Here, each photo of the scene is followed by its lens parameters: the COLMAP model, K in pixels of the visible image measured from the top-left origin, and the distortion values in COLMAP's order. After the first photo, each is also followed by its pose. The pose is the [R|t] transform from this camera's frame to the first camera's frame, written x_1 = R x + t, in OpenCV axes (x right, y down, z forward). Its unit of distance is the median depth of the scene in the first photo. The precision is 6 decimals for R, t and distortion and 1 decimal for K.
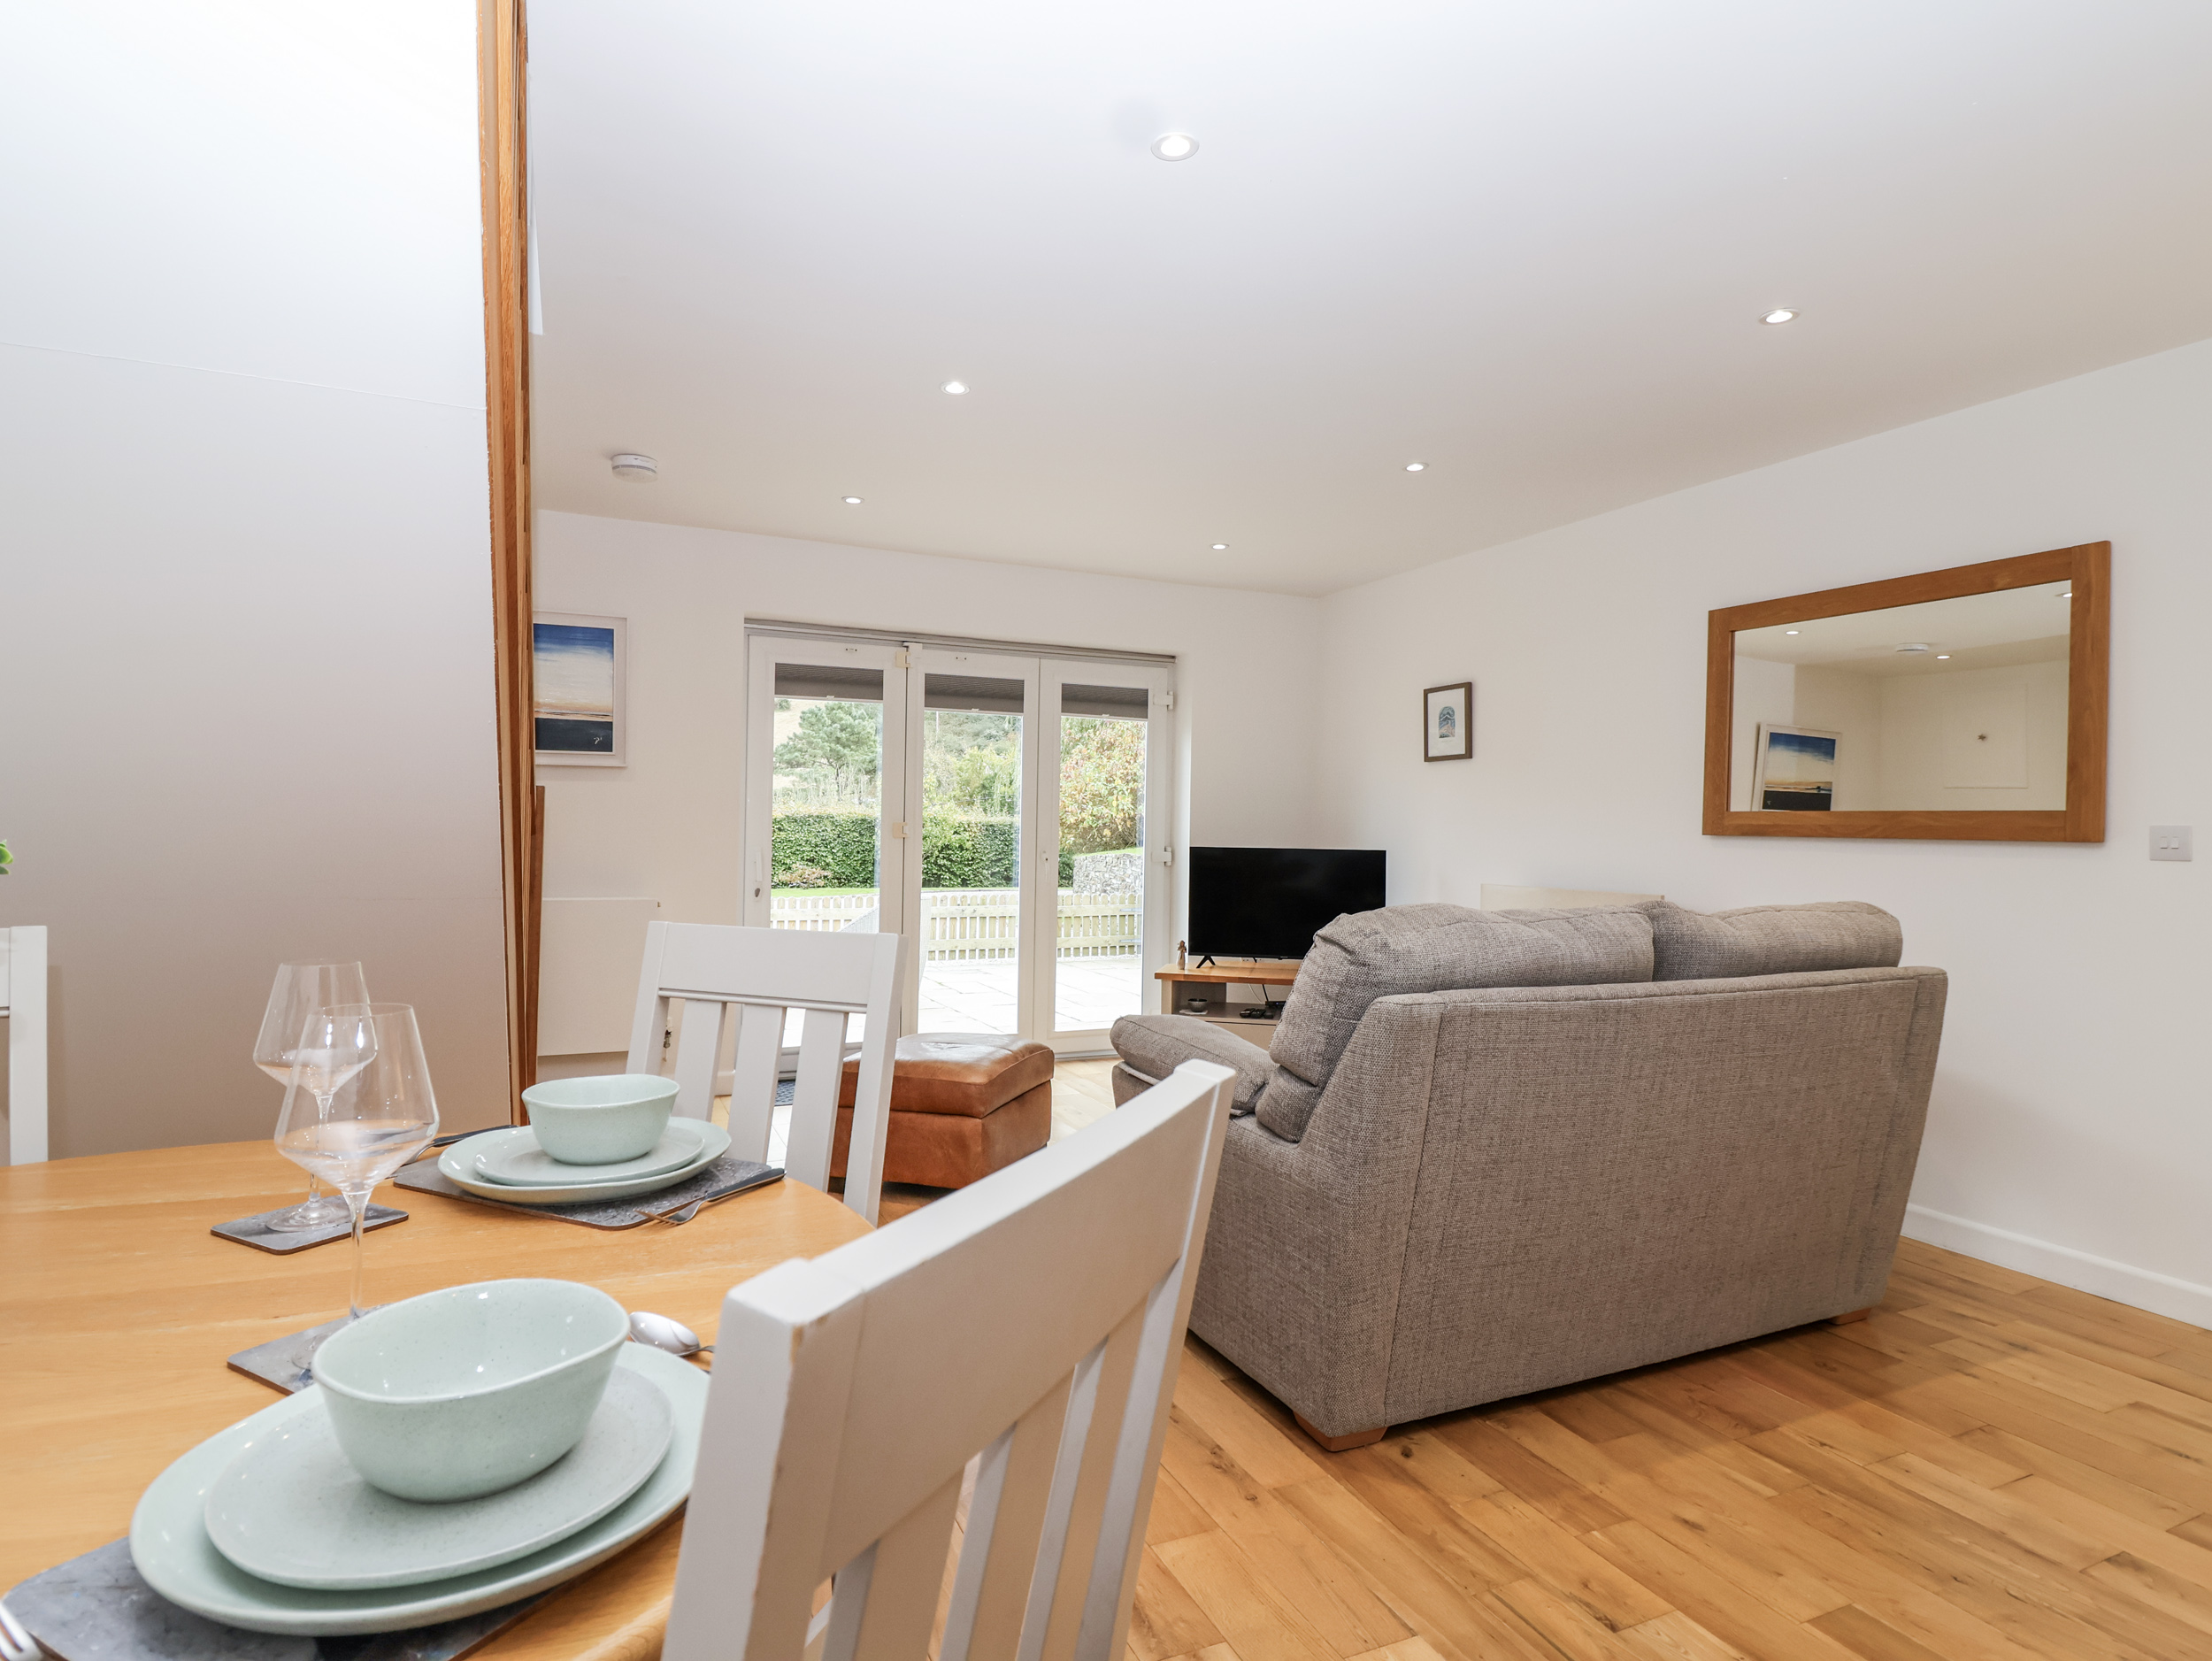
lens RADIAL K [[1141.2, 0, 1106.0], [0, 1141.2, 830.5], [0, 0, 1]] dist [-0.000730, -0.013636]
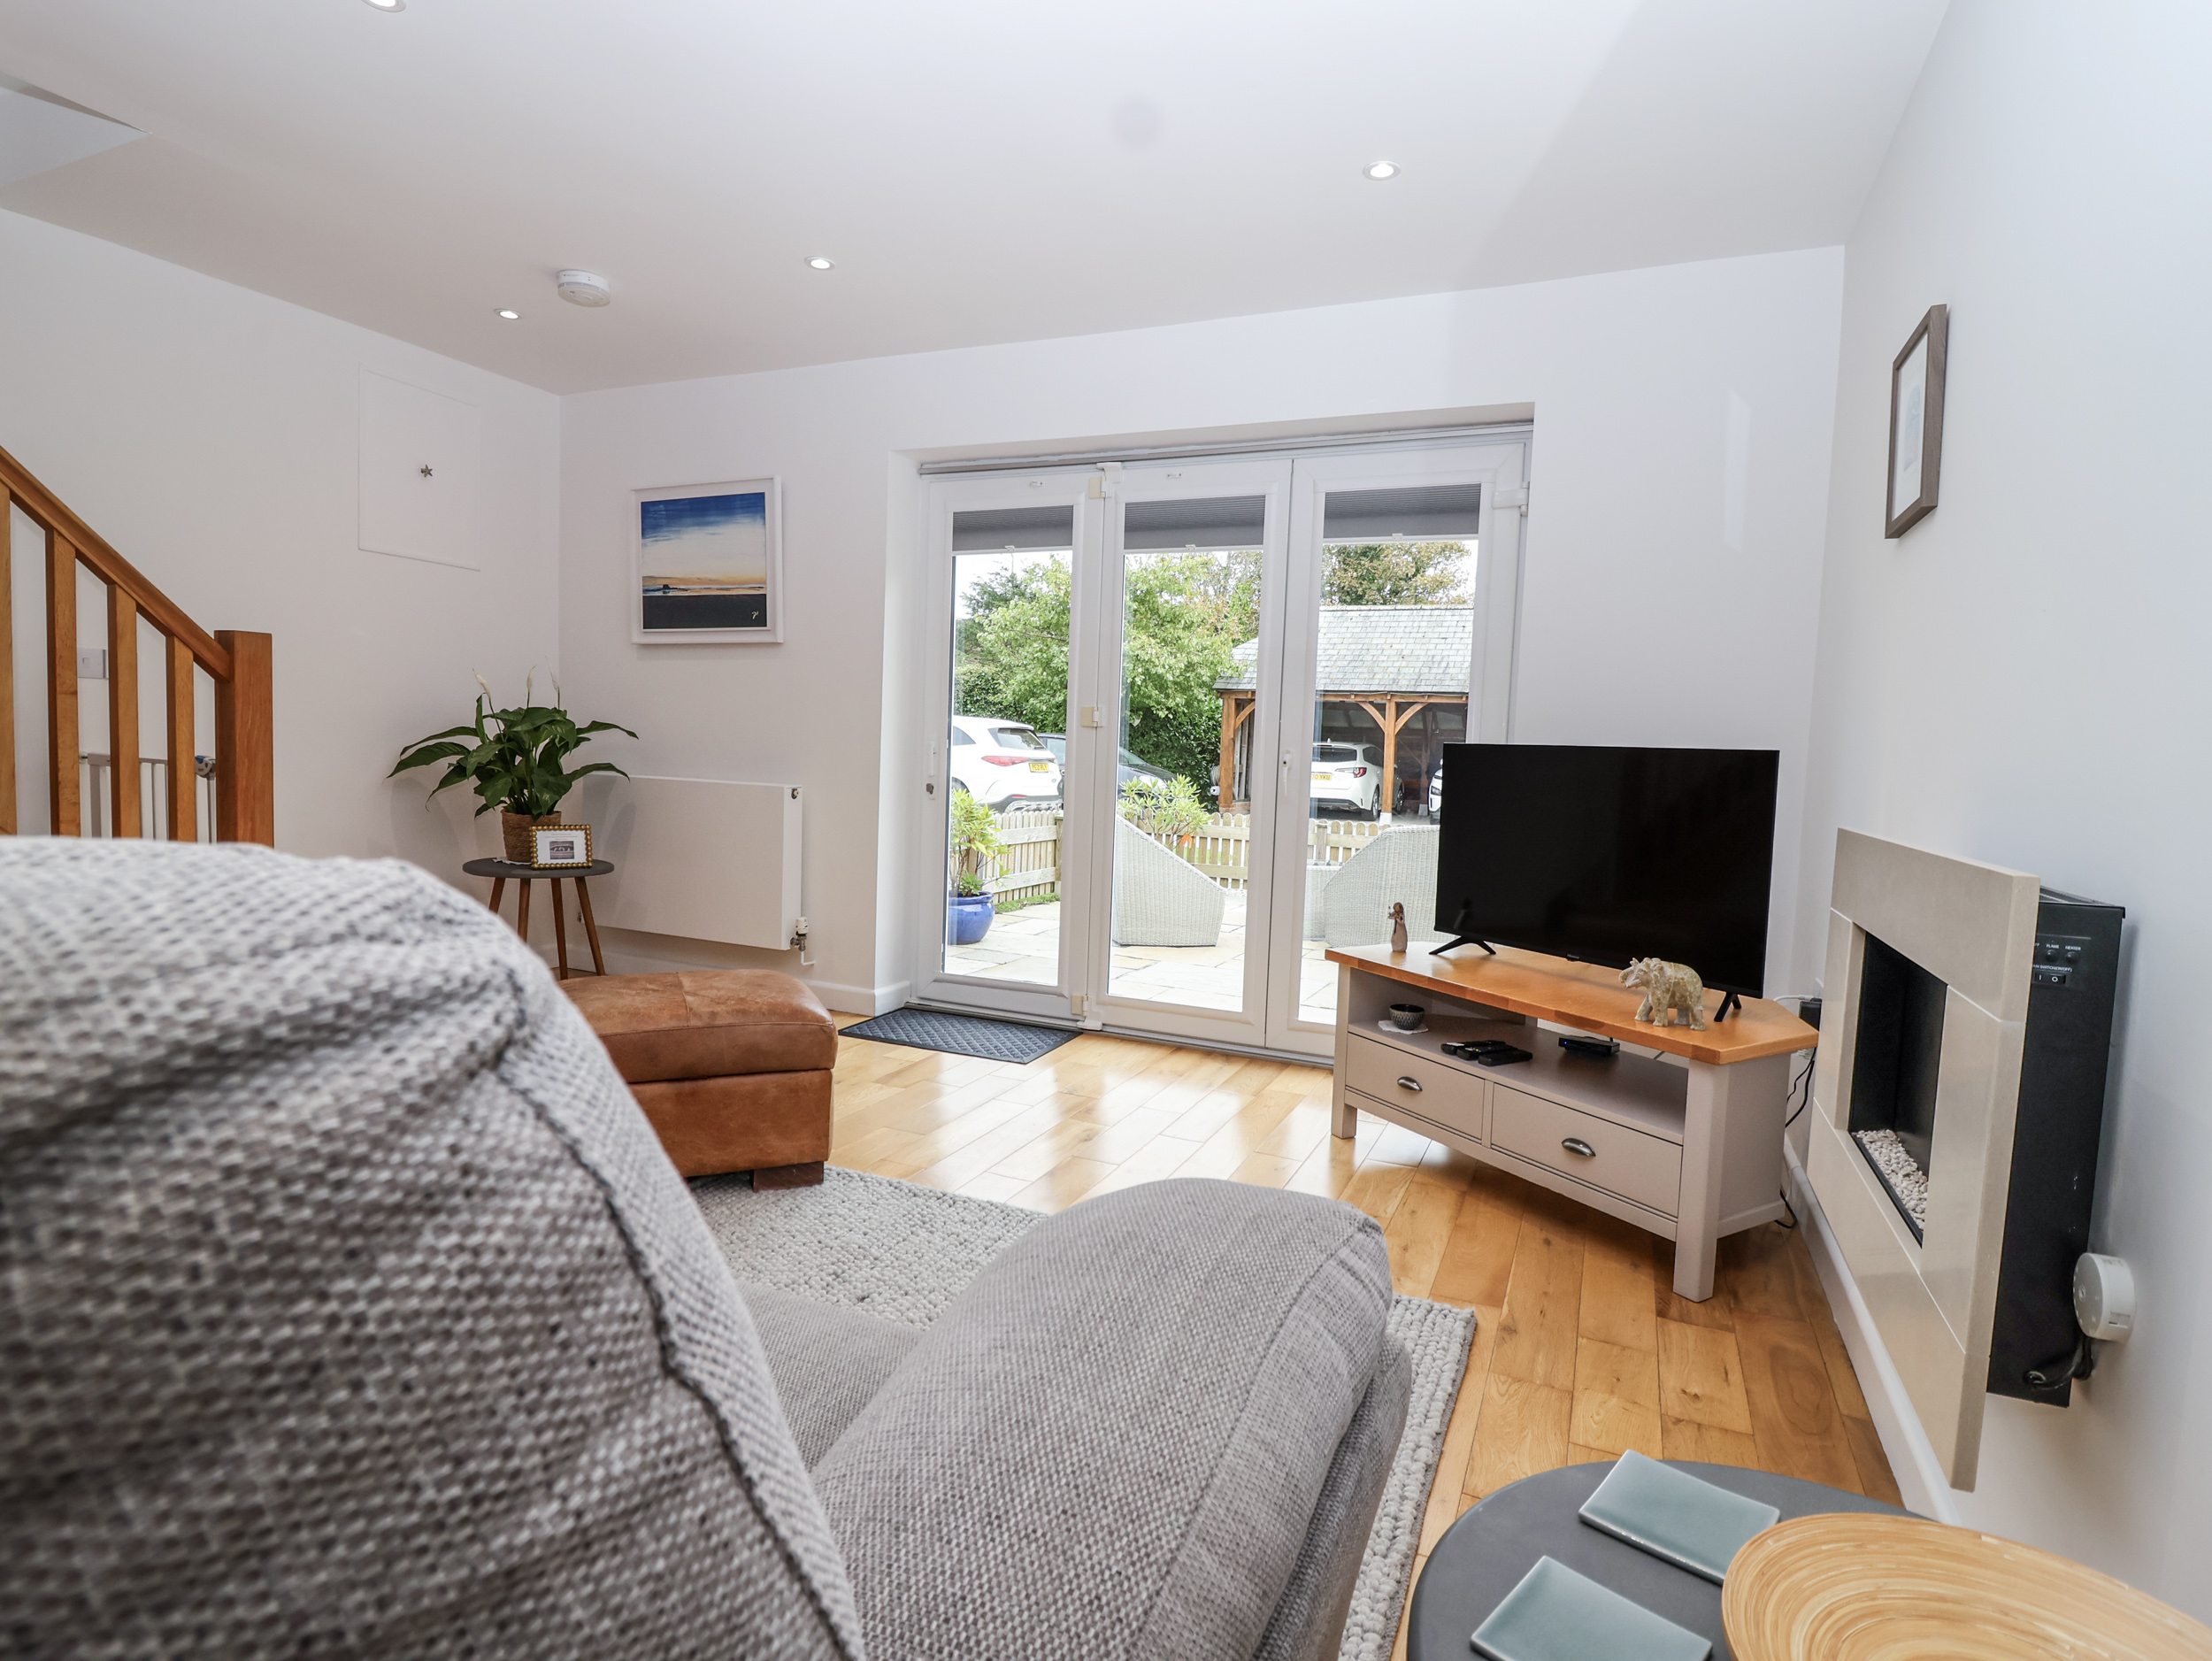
lens RADIAL K [[1150.5, 0, 1096.6], [0, 1150.5, 823.8], [0, 0, 1]] dist [0.003829, -0.010845]
pose [[0.670688, 0.062494, -0.739102, 0.382658], [-0.024044, 0.997752, 0.062545, 0.022011], [0.741350, -0.024177, 0.670683, 0.479535]]
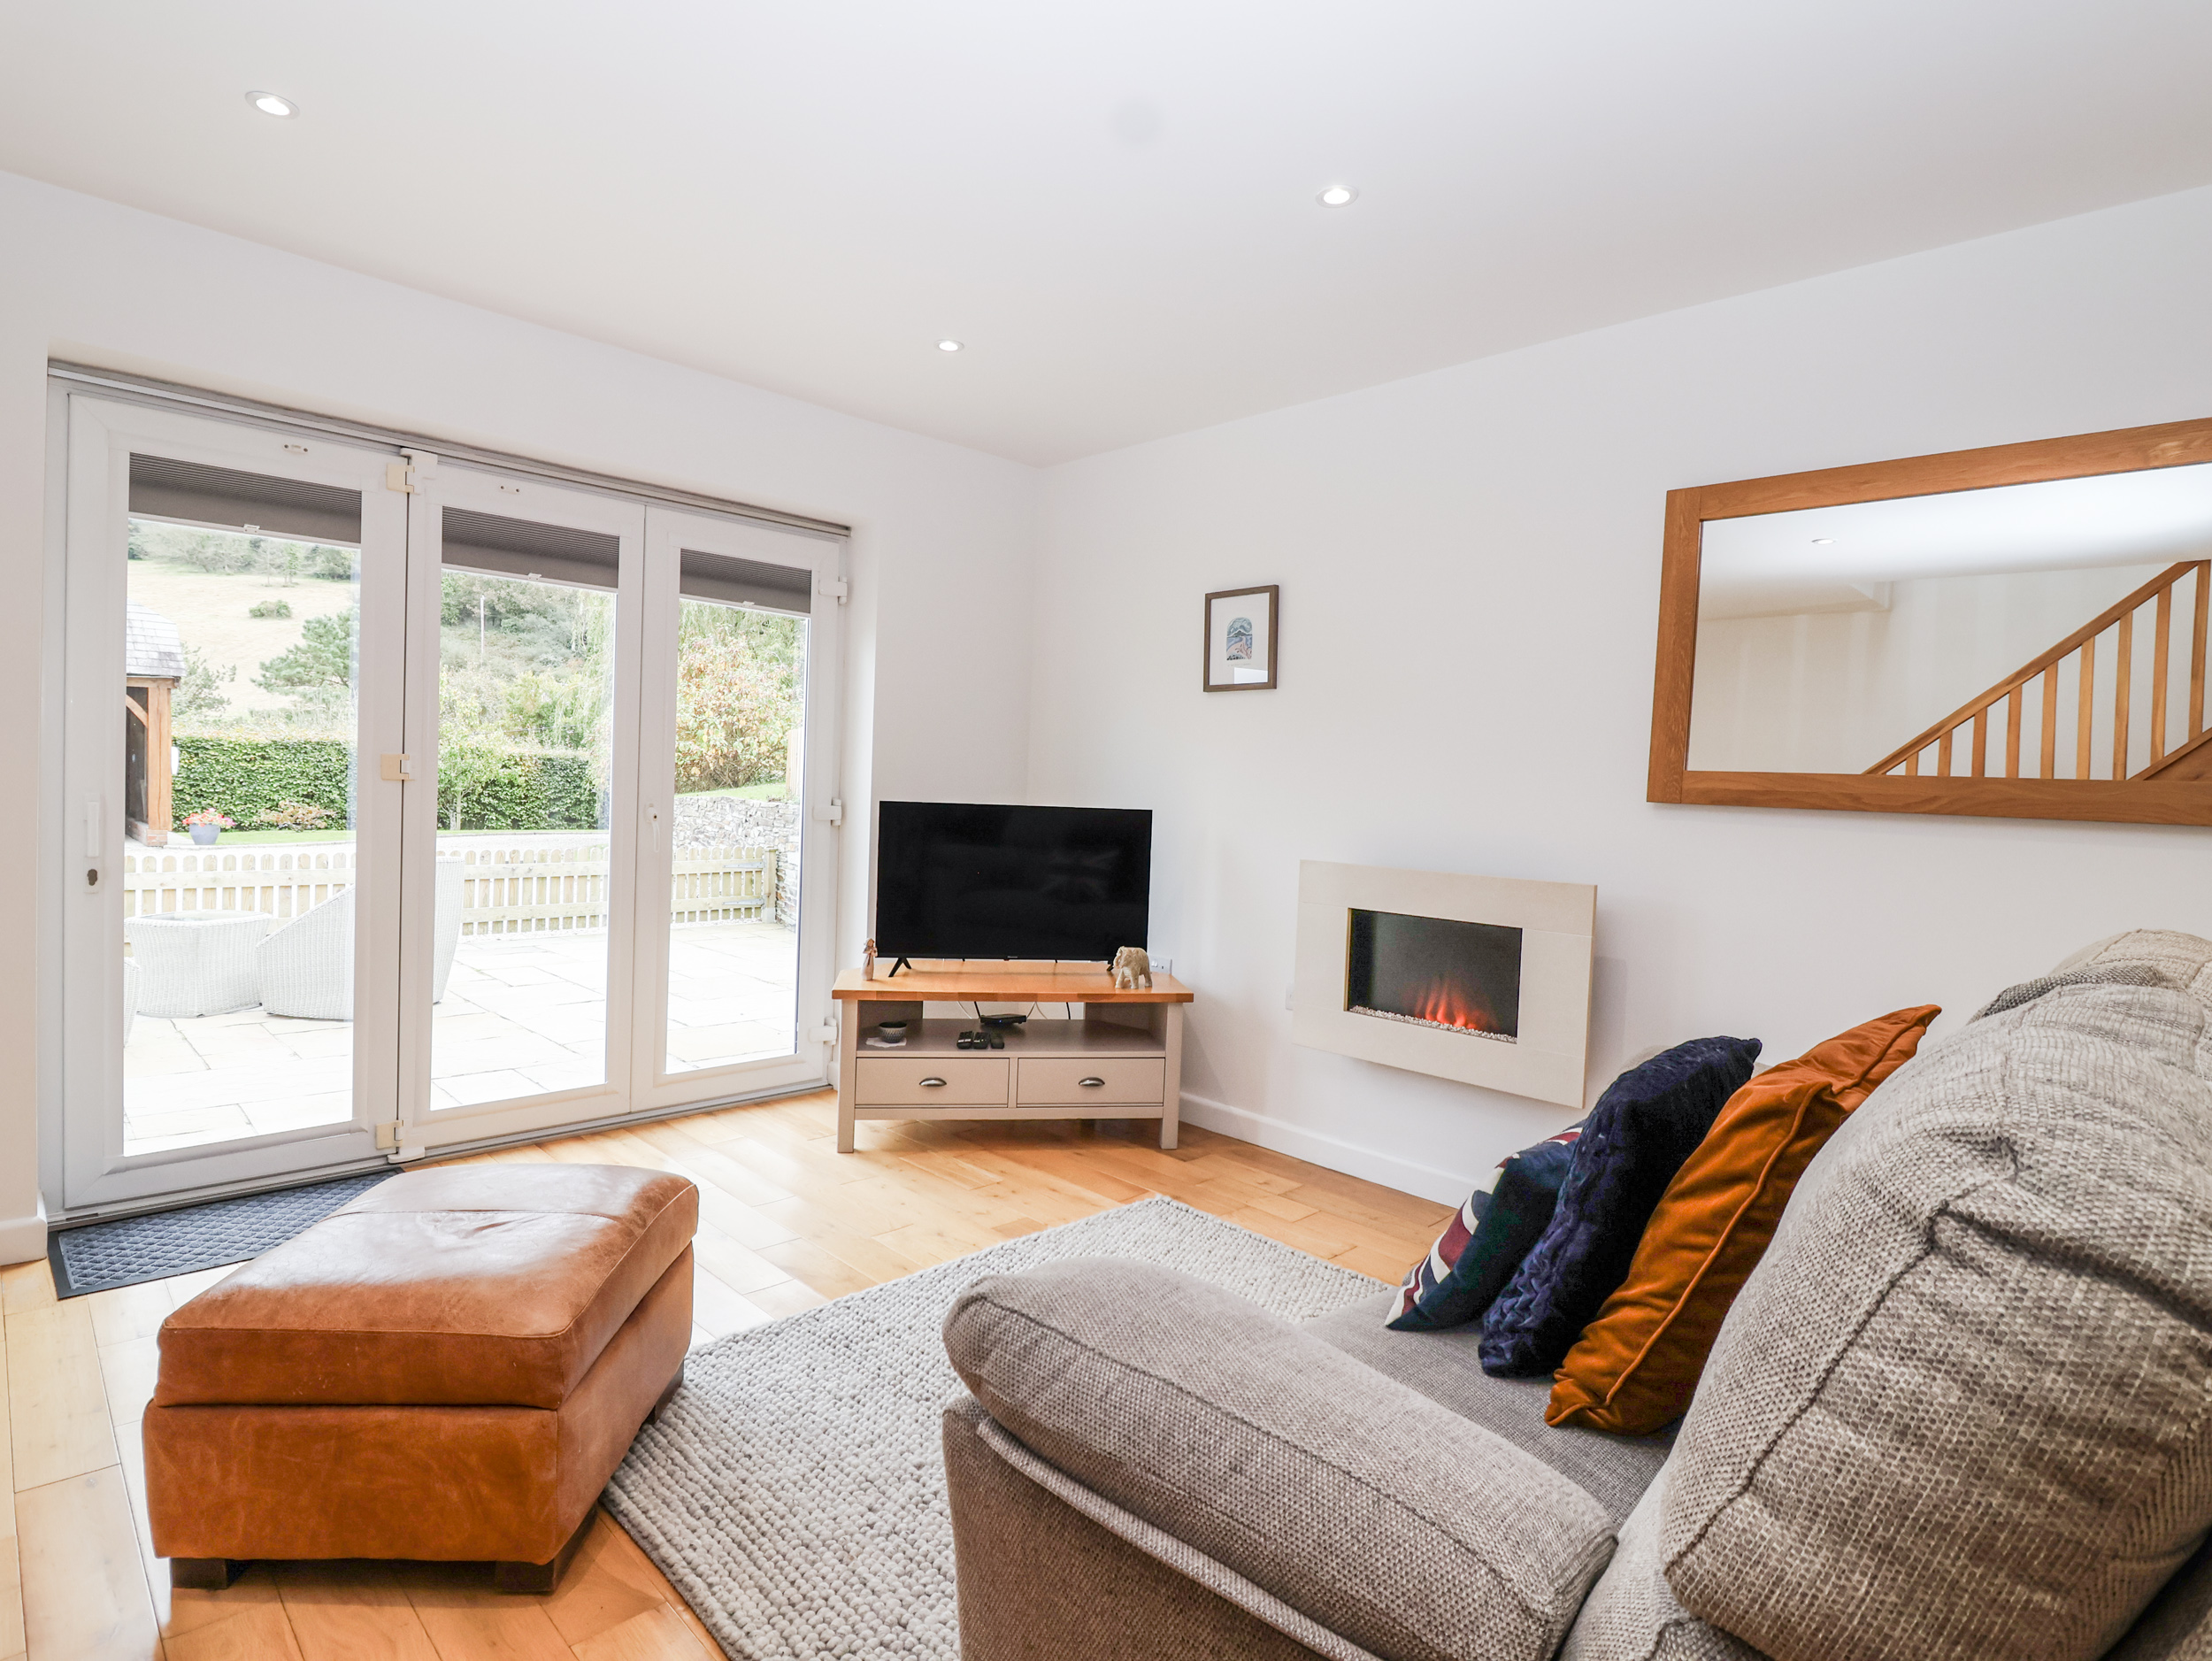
lens RADIAL K [[1150.5, 0, 1096.6], [0, 1150.5, 823.8], [0, 0, 1]] dist [0.003829, -0.010845]
pose [[0.941290, 0.006589, 0.337533, -0.037459], [-0.021680, 0.998926, 0.040959, -0.003355], [-0.336901, -0.045871, 0.940422, 0.303264]]
